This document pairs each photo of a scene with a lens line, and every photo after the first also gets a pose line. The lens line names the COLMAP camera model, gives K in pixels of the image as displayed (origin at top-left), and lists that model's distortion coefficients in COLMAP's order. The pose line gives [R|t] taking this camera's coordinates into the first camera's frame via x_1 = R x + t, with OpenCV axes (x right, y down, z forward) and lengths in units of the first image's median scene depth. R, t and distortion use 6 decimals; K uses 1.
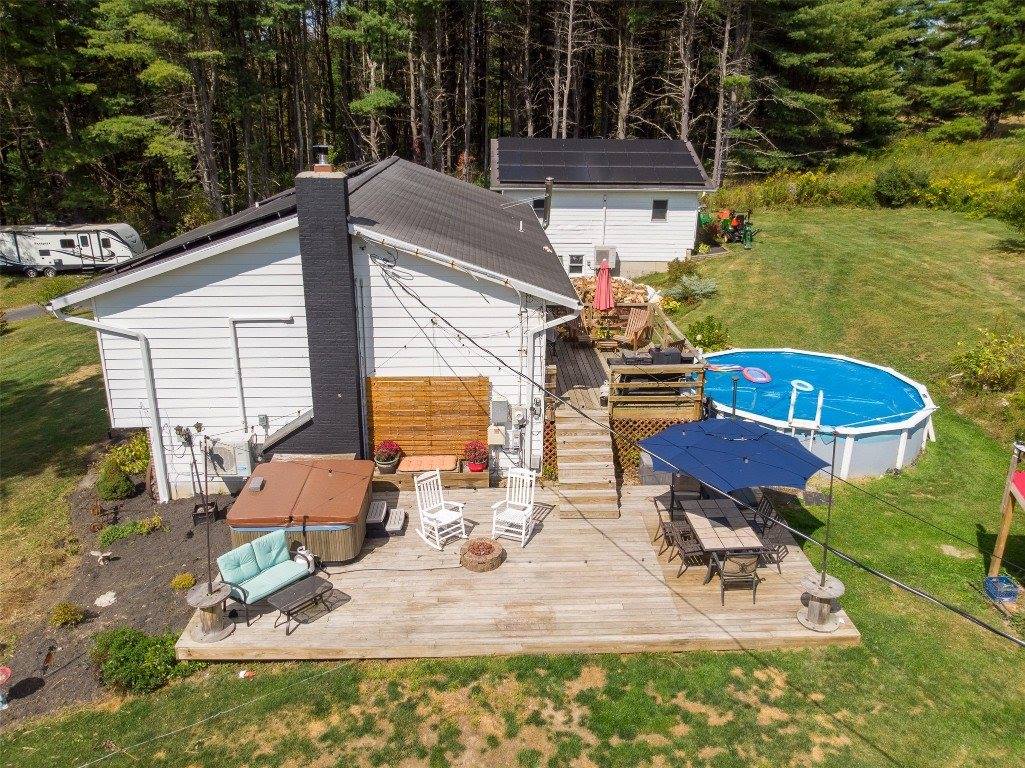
lens RADIAL K [[763.3, 0, 512.9], [0, 763.3, 378.5], [0, 0, 1]] dist [0.001578, 0.009492]
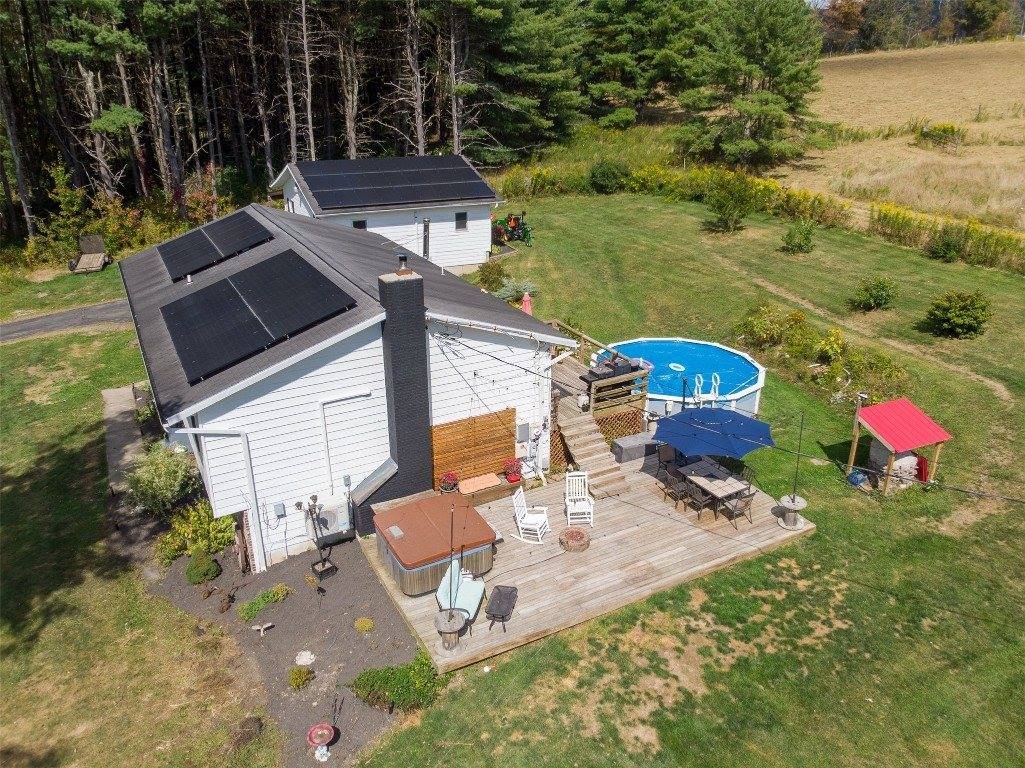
lens RADIAL K [[748.4, 0, 510.2], [0, 748.4, 379.6], [0, 0, 1]] dist [0.002061, -0.004462]
pose [[0.901087, -0.175089, 0.396719, -0.534030], [0.154457, 0.984451, 0.083656, -0.156658], [-0.405198, -0.014105, 0.914120, -0.154987]]
